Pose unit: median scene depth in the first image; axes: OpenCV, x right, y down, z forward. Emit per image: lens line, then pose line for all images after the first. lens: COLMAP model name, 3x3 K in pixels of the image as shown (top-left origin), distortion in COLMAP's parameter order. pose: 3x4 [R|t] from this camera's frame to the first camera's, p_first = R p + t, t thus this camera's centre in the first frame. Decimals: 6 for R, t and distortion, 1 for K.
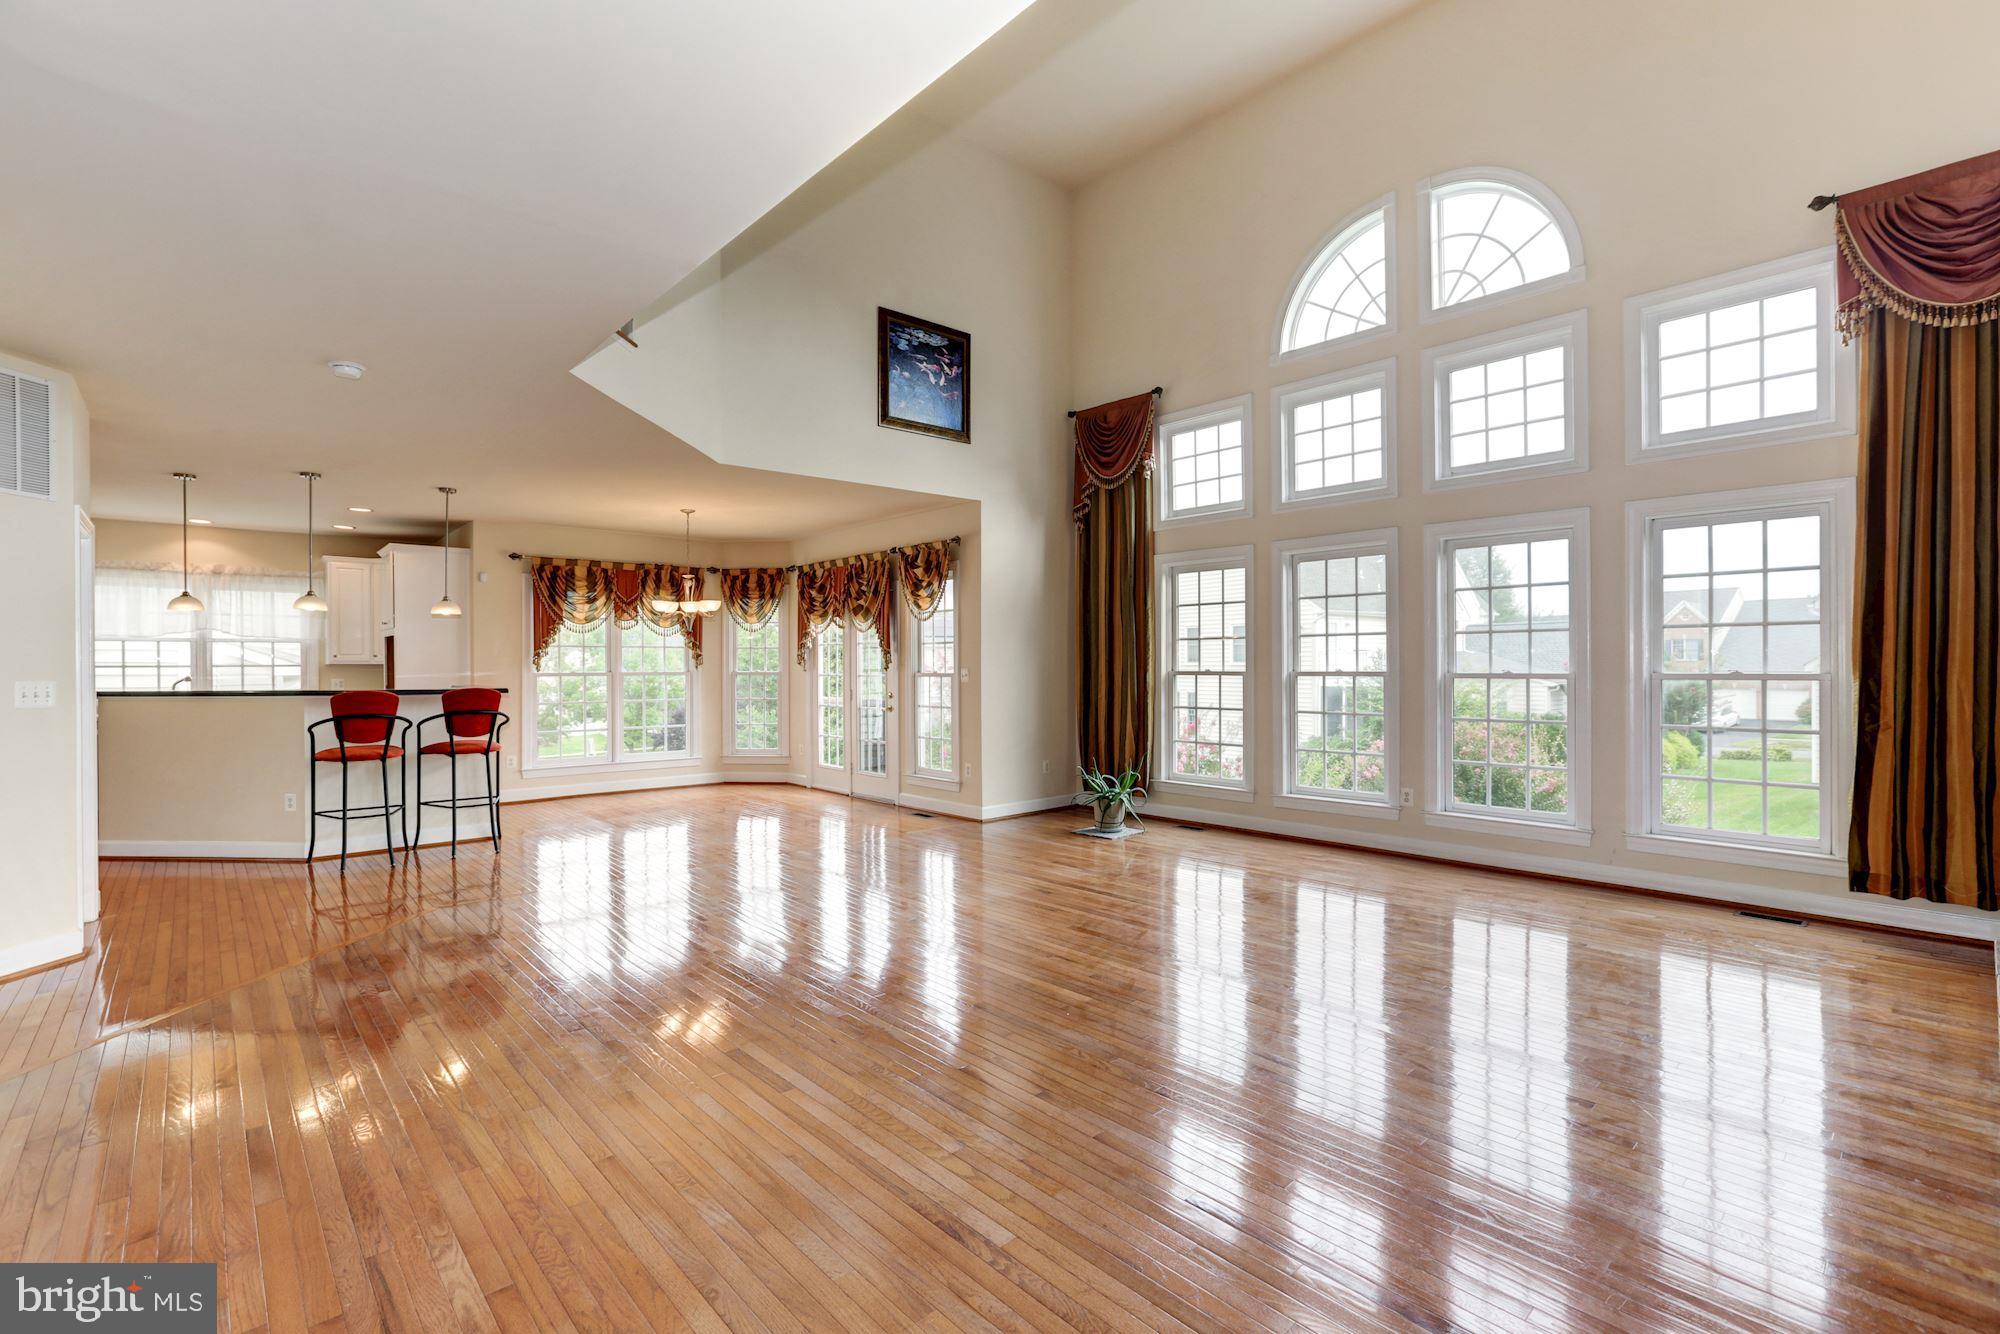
lens RADIAL K [[900.7, 0, 1012.5], [0, 900.7, 665.7], [0, 0, 1]] dist [-0.043209, 0.020706]
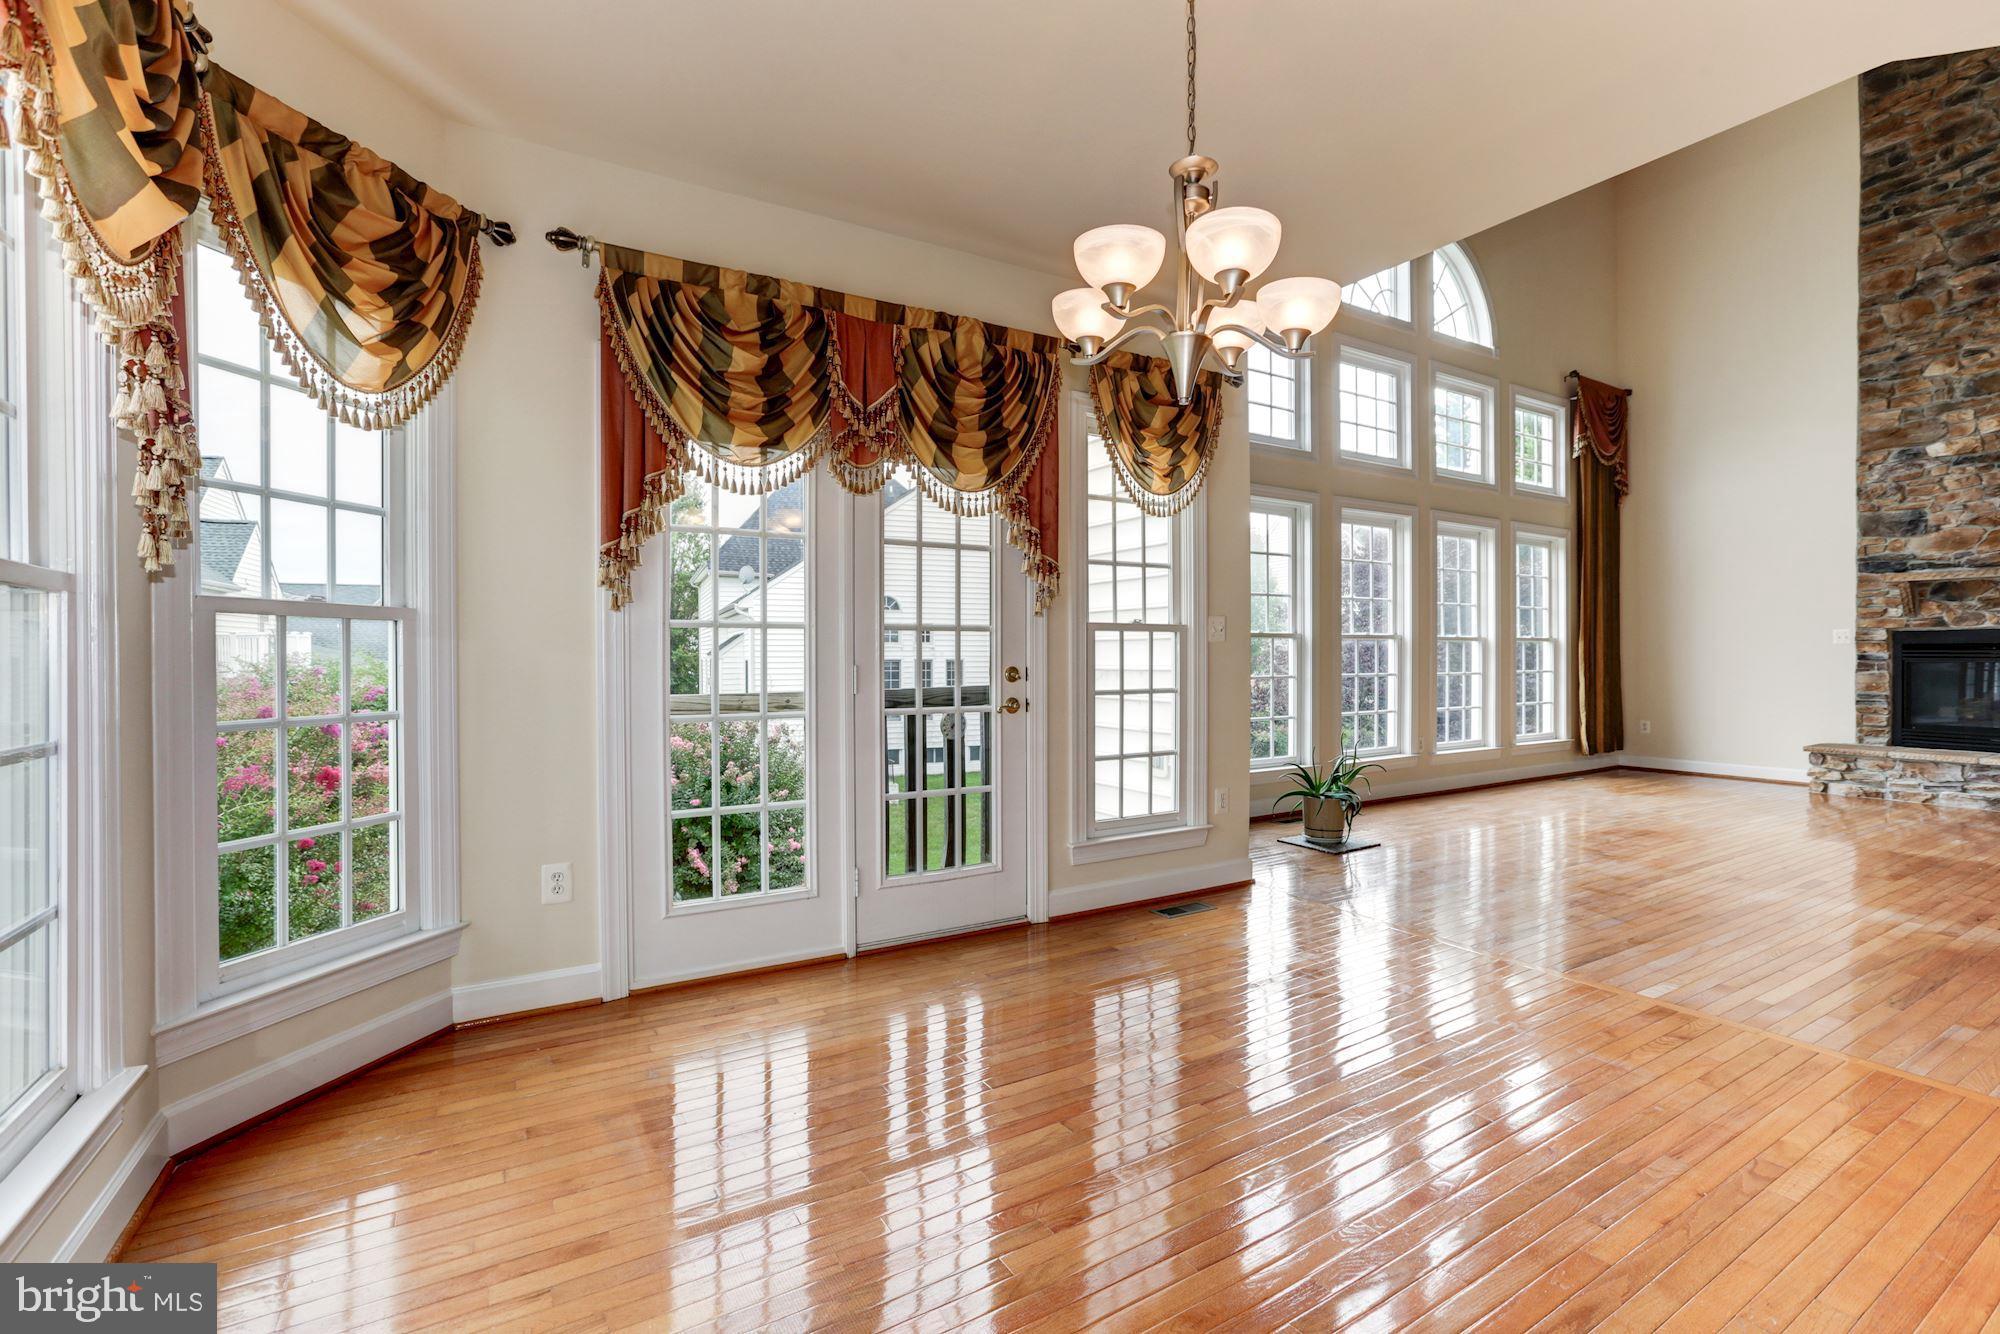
lens RADIAL K [[900.7, 0, 1012.5], [0, 900.7, 665.7], [0, 0, 1]] dist [-0.043209, 0.020706]
pose [[0.192158, -0.008719, 0.981325, -0.600410], [0.003346, 0.999961, 0.008229, 0.027316], [-0.981358, 0.001702, 0.192179, 0.993789]]
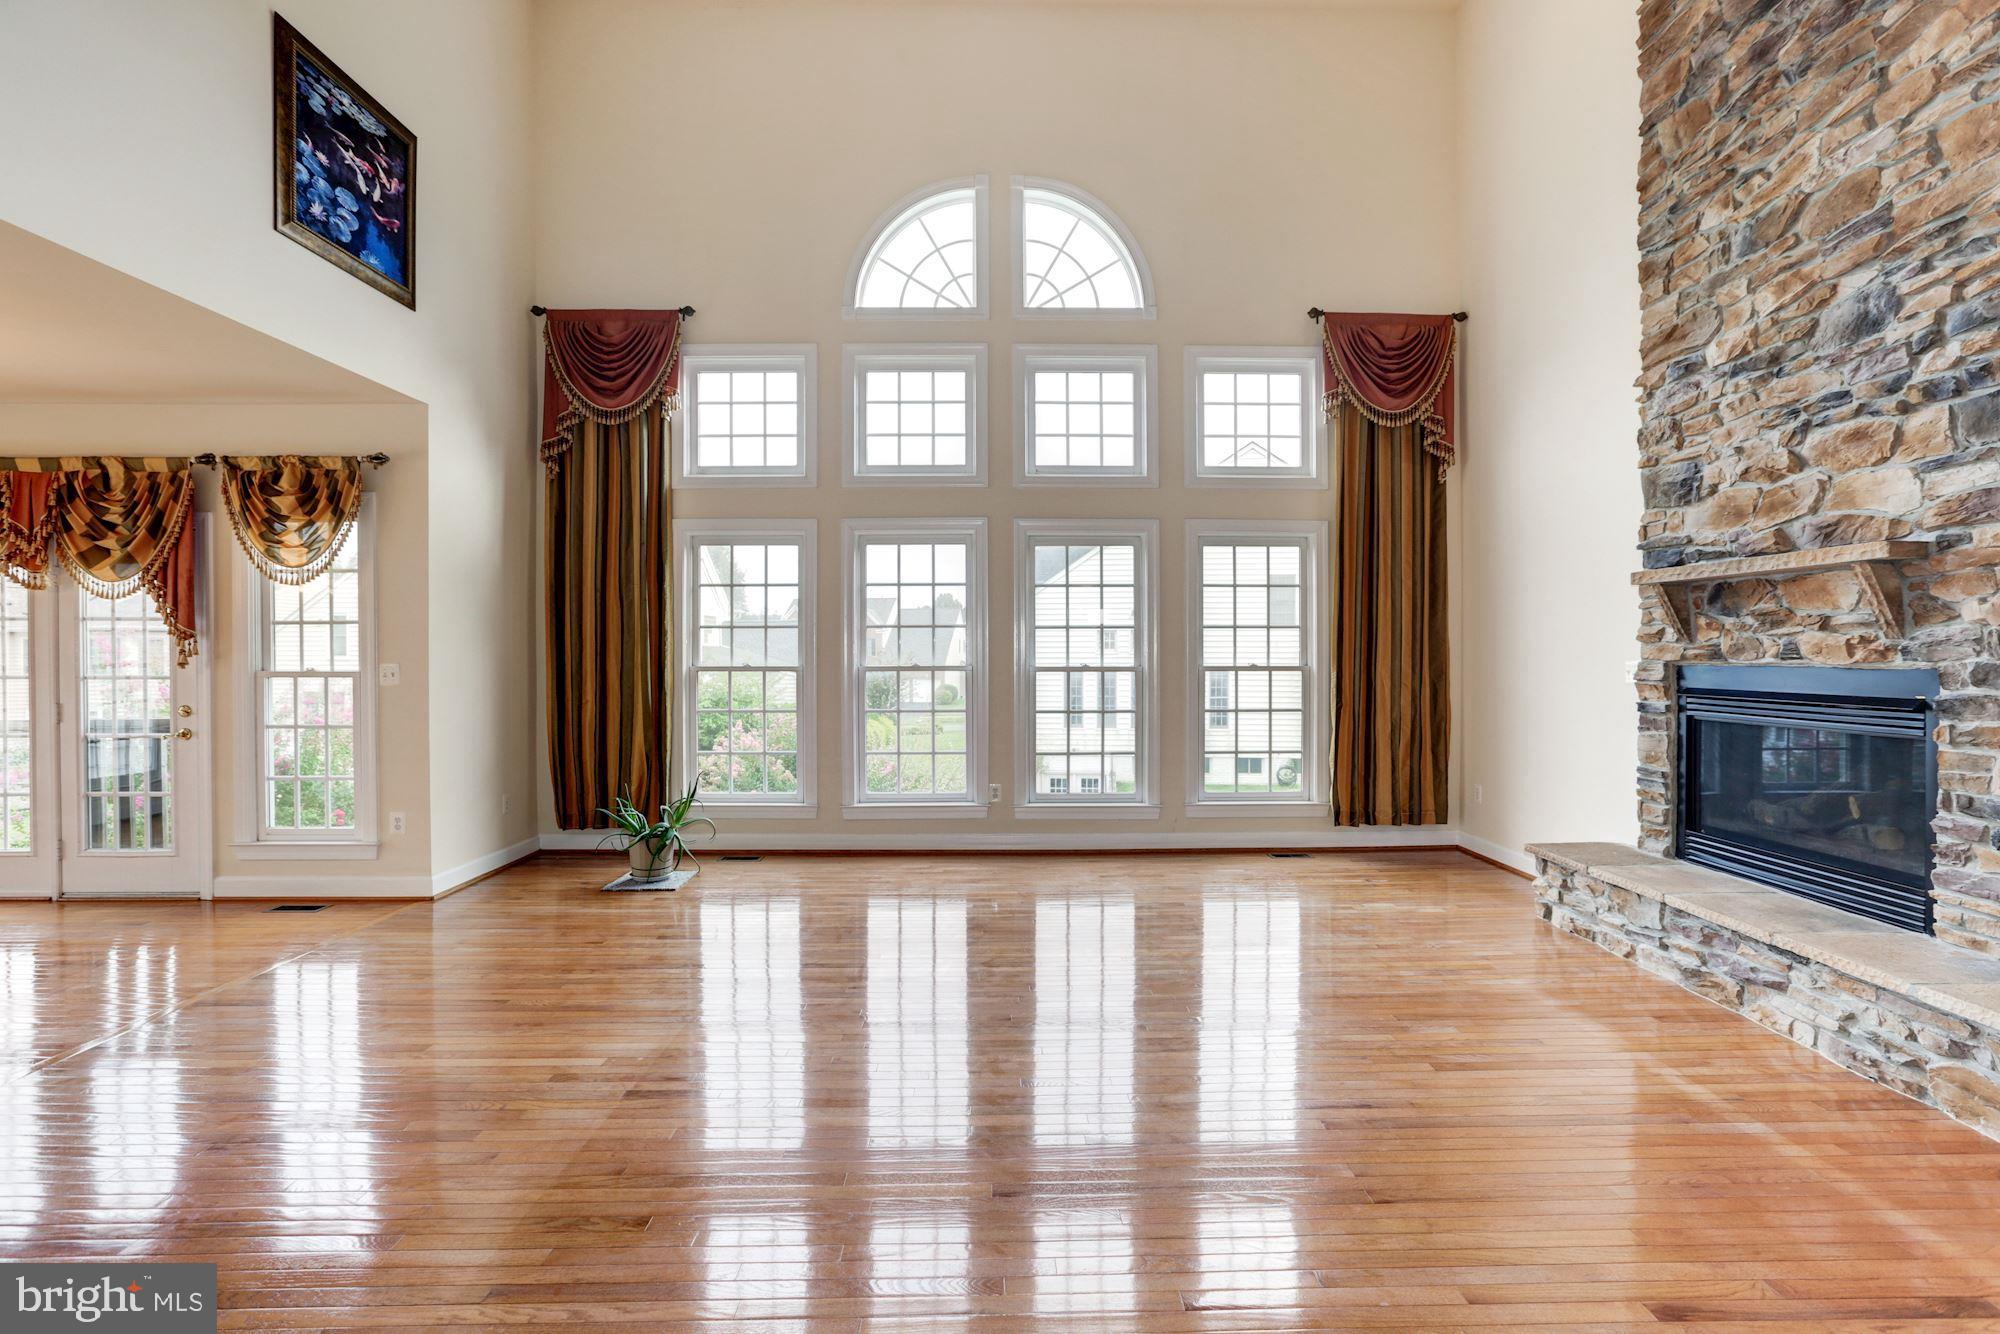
lens RADIAL K [[900.7, 0, 1012.5], [0, 900.7, 665.7], [0, 0, 1]] dist [-0.043209, 0.020706]
pose [[0.661730, -0.004919, 0.749726, -0.225310], [-0.000586, 0.999975, 0.007078, -0.000358], [-0.749742, -0.005122, 0.661710, 0.252473]]
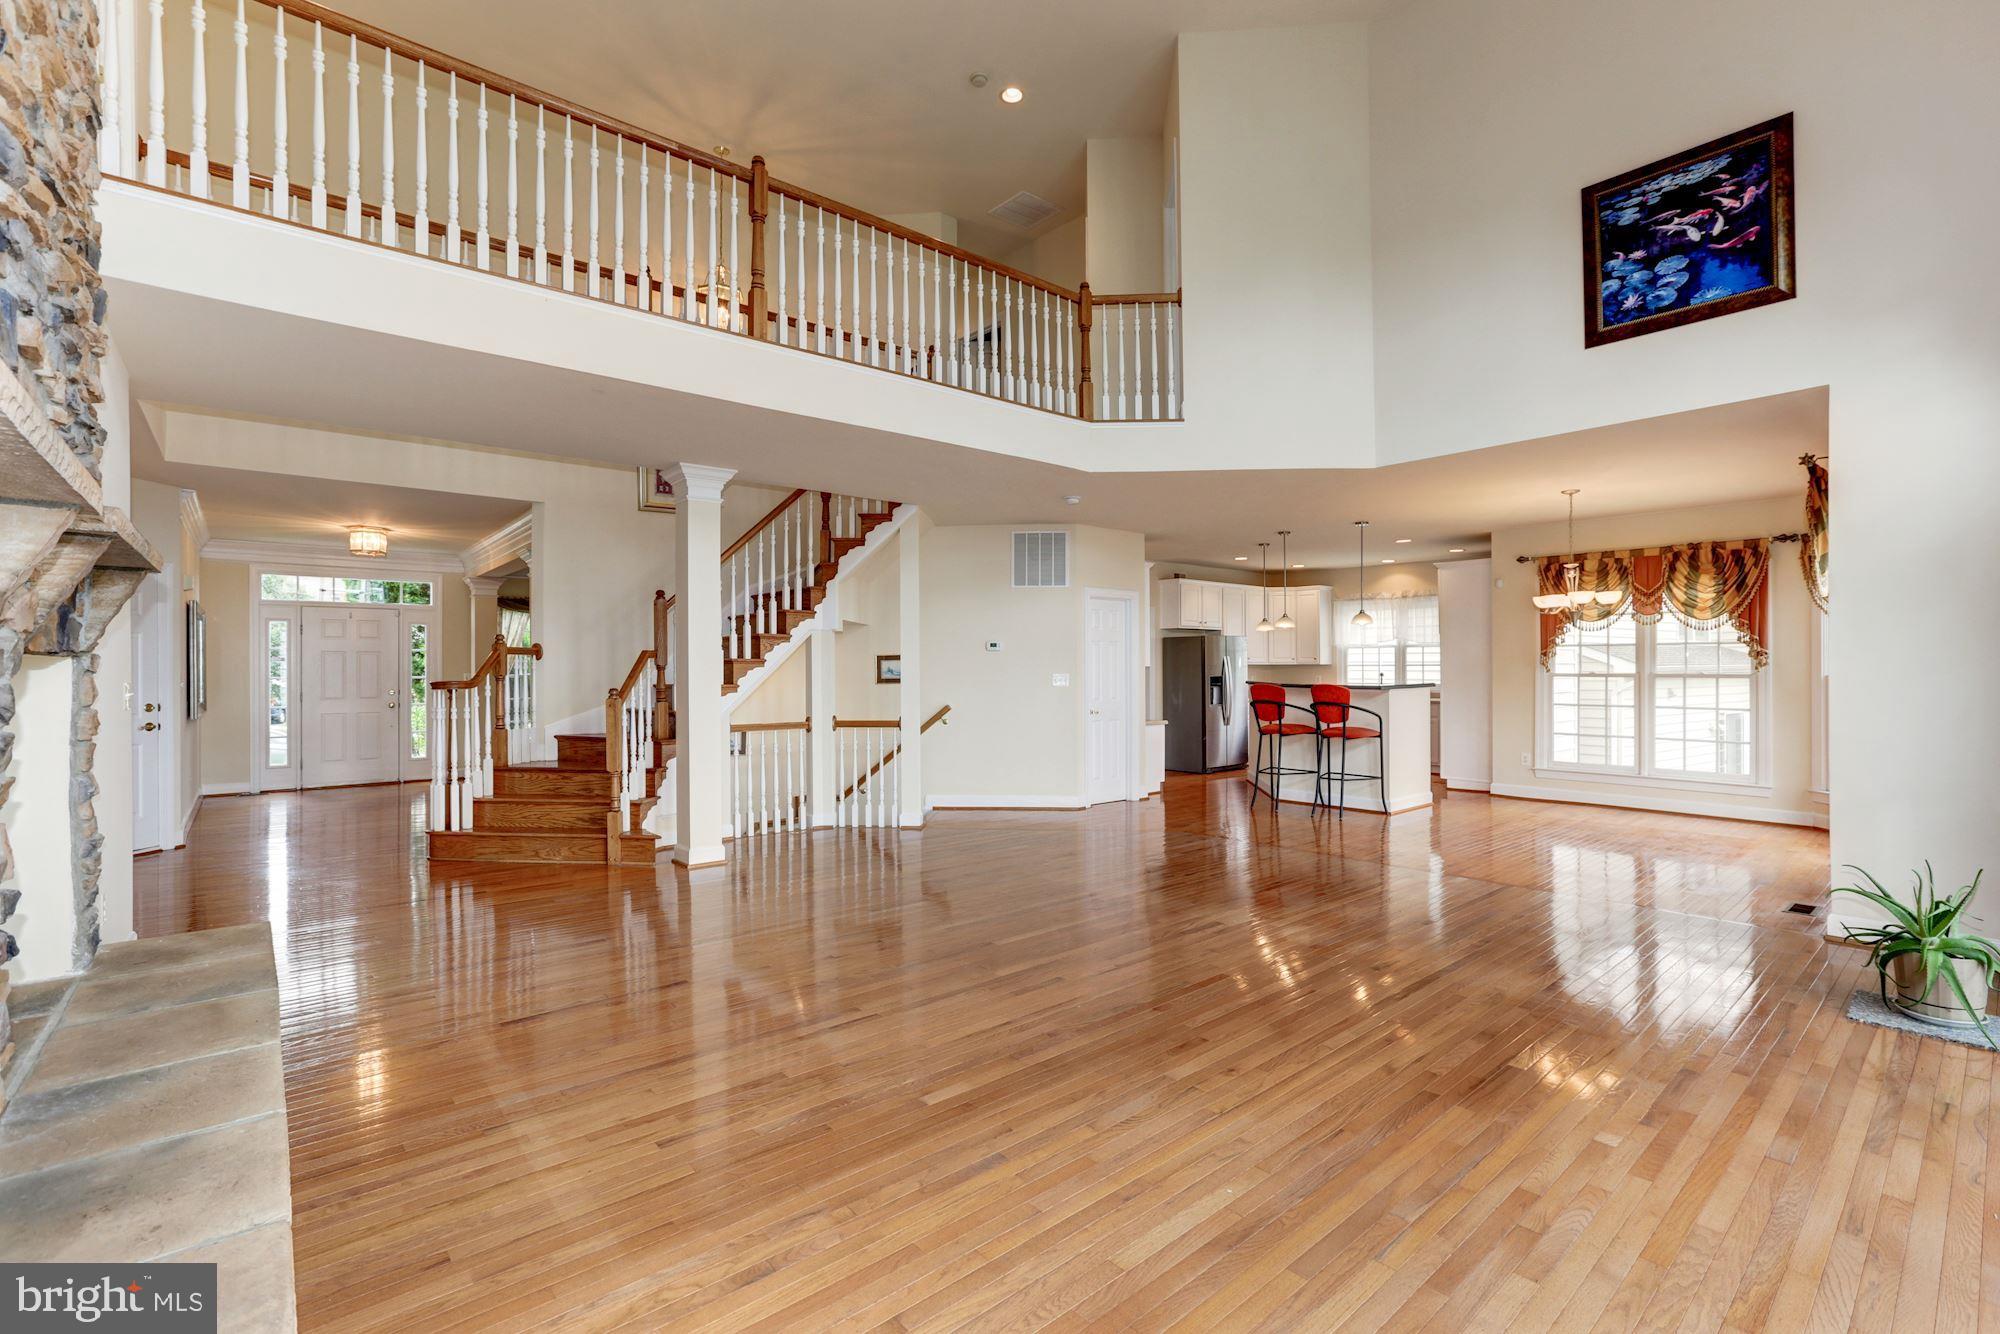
lens RADIAL K [[882.9, 0, 1000.0], [0, 882.9, 667.0], [0, 0, 1]] dist [0.000556, 0.000207]
pose [[-0.037935, 0.005418, -0.999266, 0.530258], [0.001608, 0.999984, 0.005361, -0.005320], [0.999279, -0.001404, -0.037943, 0.467220]]
